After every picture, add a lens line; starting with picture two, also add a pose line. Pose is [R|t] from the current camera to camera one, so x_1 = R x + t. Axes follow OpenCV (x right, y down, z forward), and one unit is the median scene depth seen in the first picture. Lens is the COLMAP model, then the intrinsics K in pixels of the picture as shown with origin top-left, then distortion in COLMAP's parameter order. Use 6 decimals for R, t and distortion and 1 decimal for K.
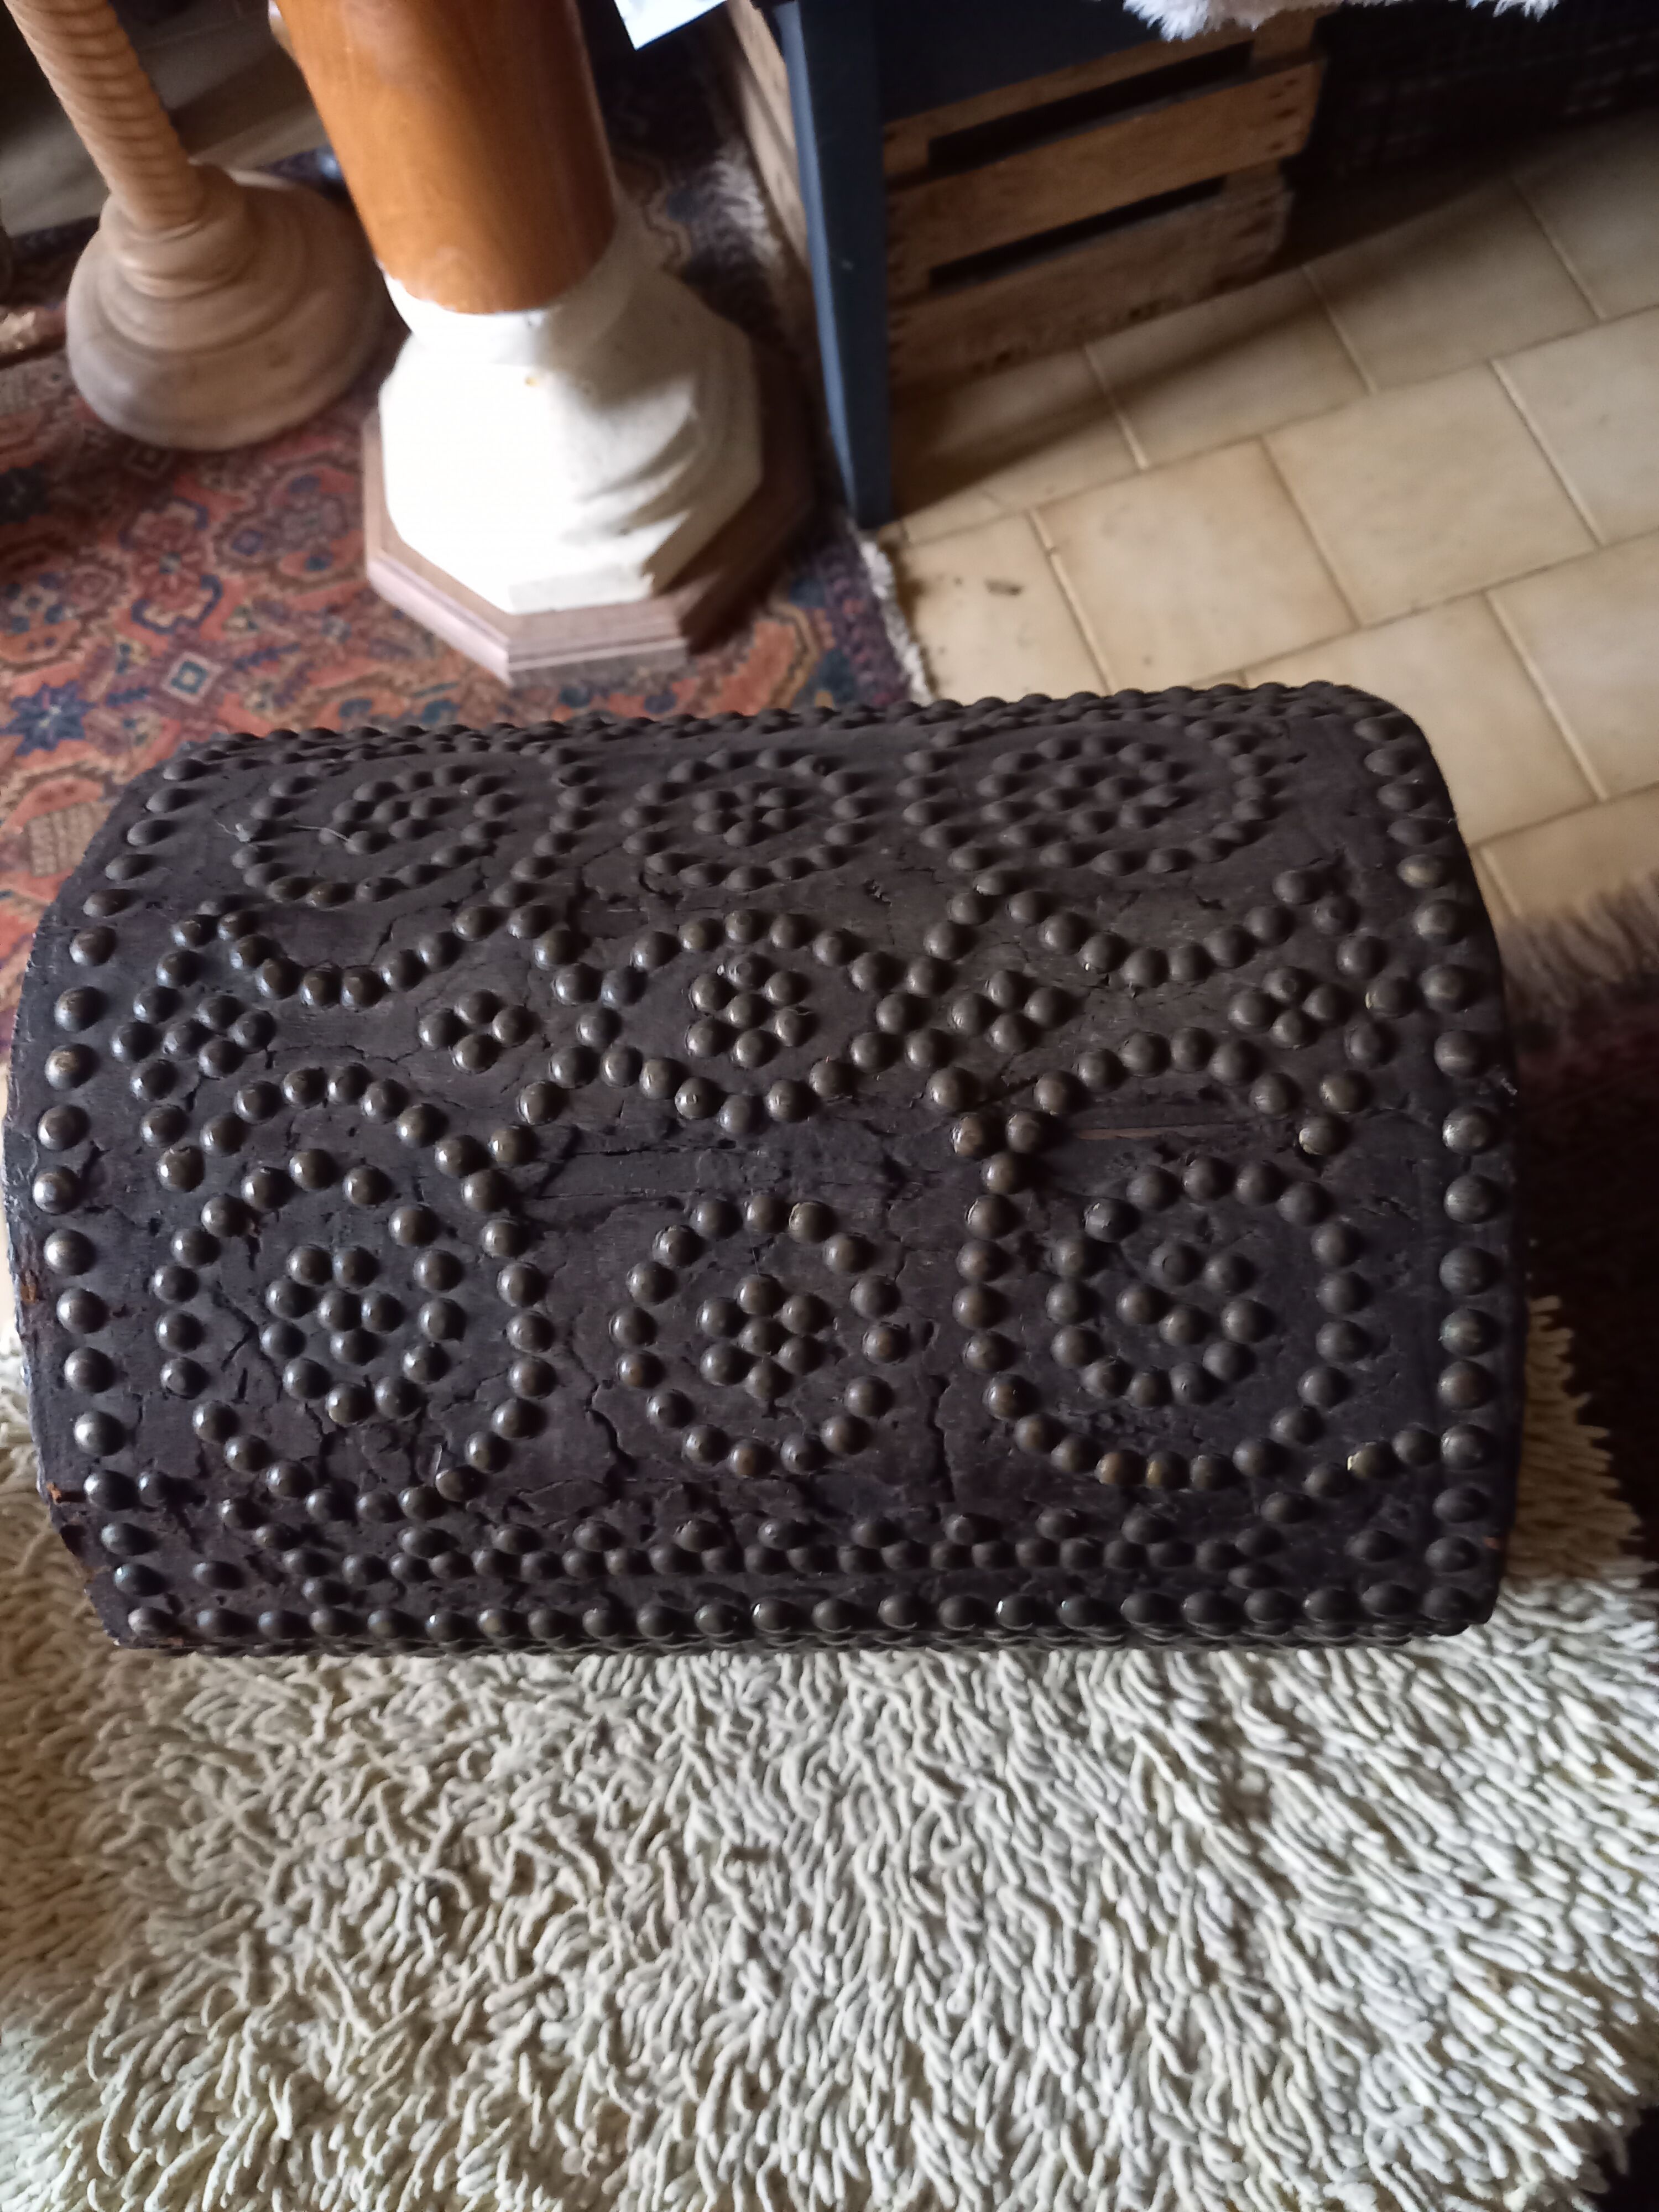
lens RADIAL K [[1641.2, 0, 829.5], [0, 1641.2, 1106.0], [0, 0, 1]] dist [0.036005, -0.054190]
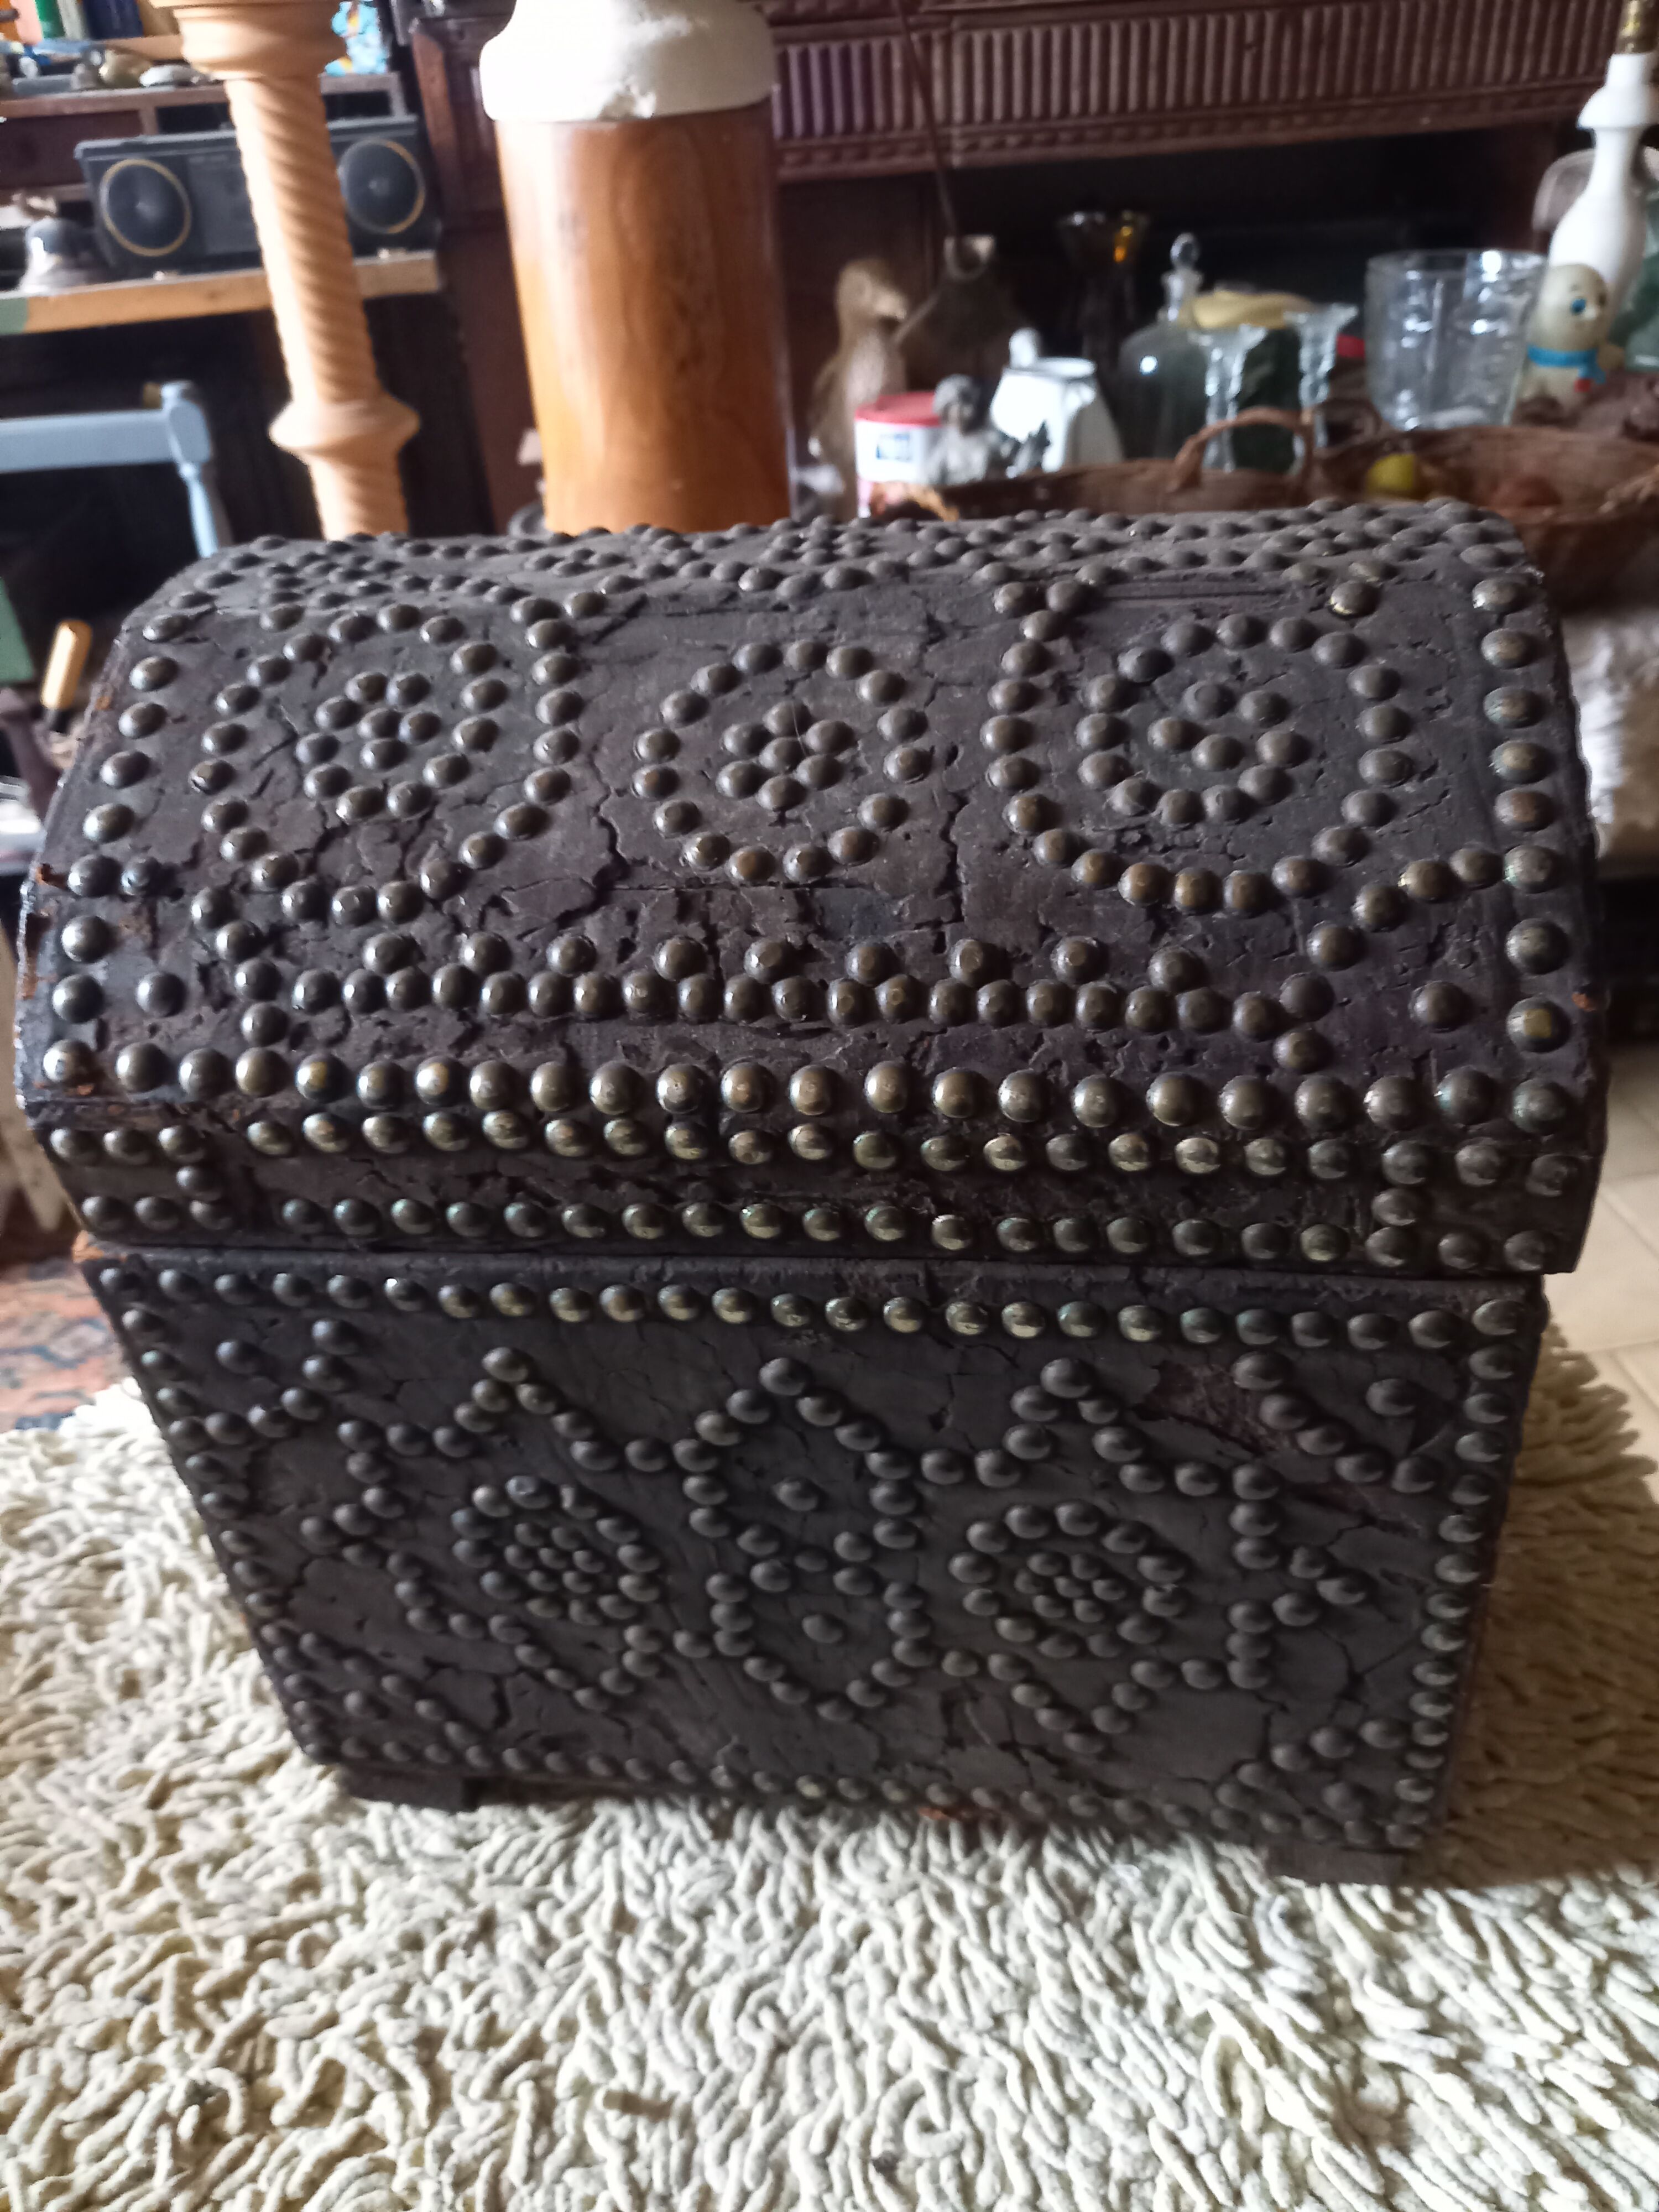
lens RADIAL K [[1641.2, 0, 829.5], [0, 1641.2, 1106.0], [0, 0, 1]] dist [0.036005, -0.054190]
pose [[0.988484, 0.093800, -0.118746, 0.071918], [-0.145917, 0.798727, -0.583732, 0.513894], [0.040091, 0.594337, 0.803216, 0.194776]]
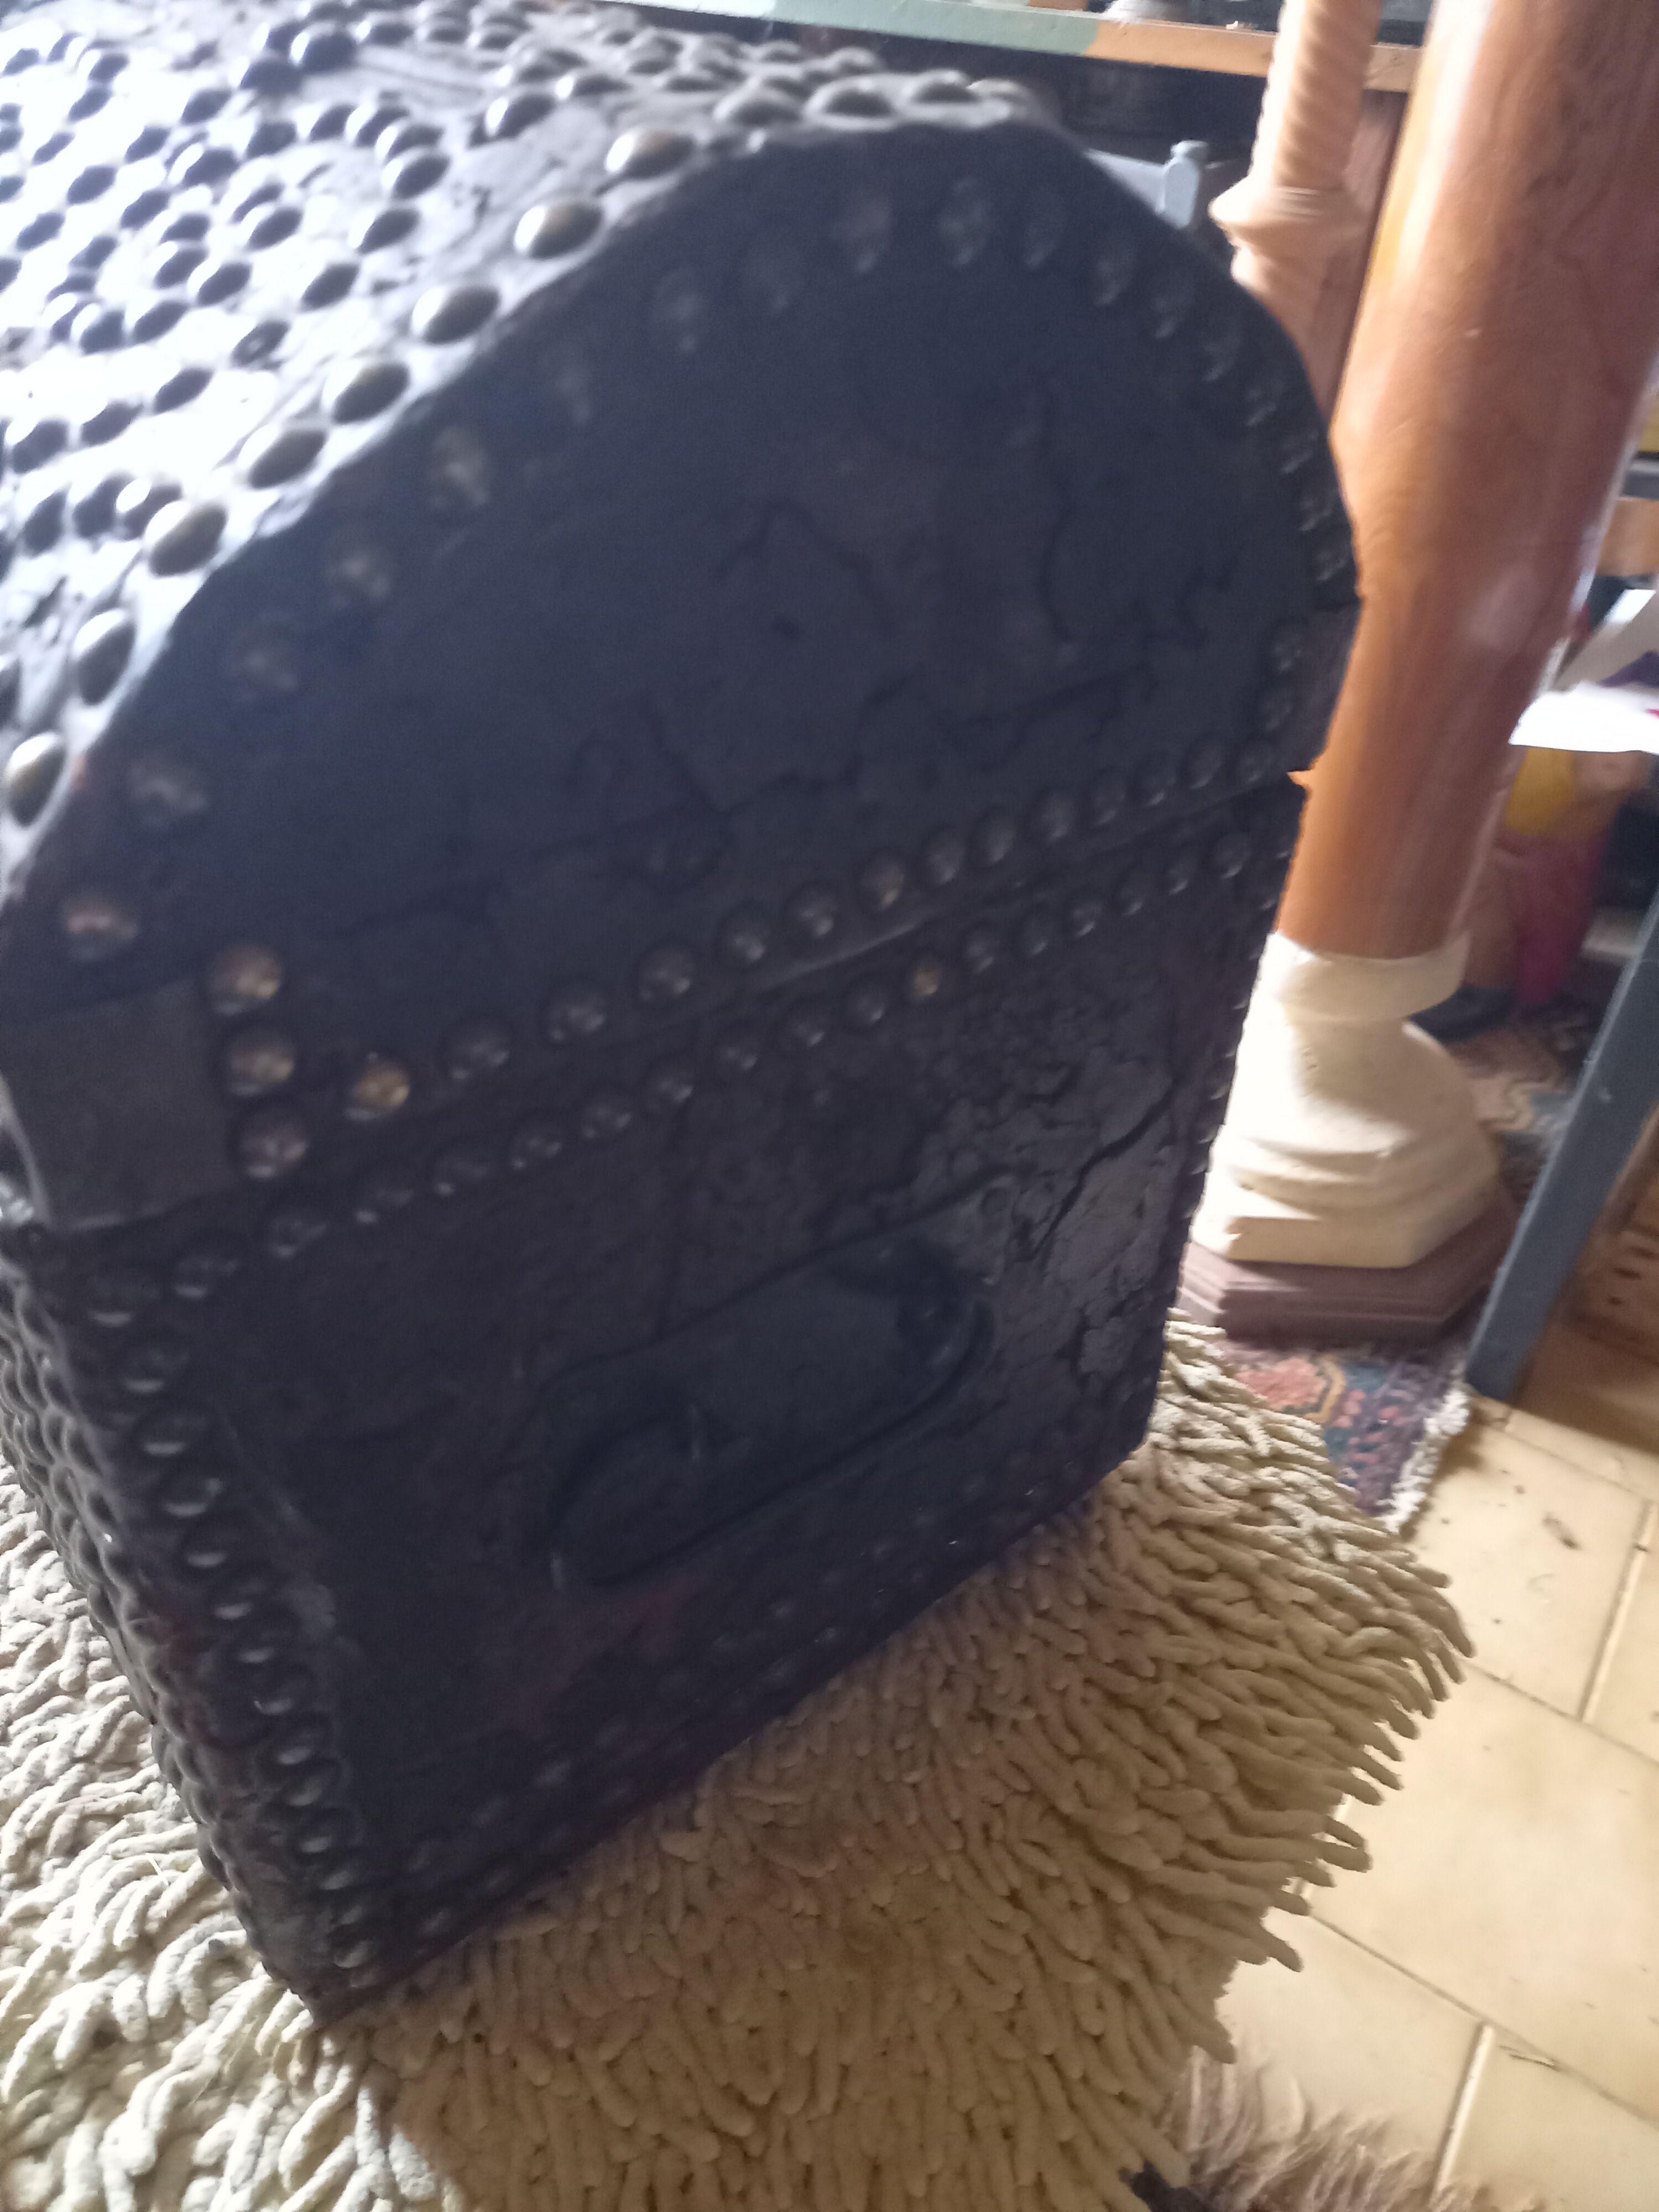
lens RADIAL K [[1637.4, 0, 829.5], [0, 1637.4, 1106.0], [0, 0, 1]] dist [-0.040528, 0.057526]
pose [[0.615606, 0.559548, -0.554919, 0.504326], [-0.771387, 0.571915, -0.279062, 0.165899], [0.161218, 0.599849, 0.783703, 0.432238]]
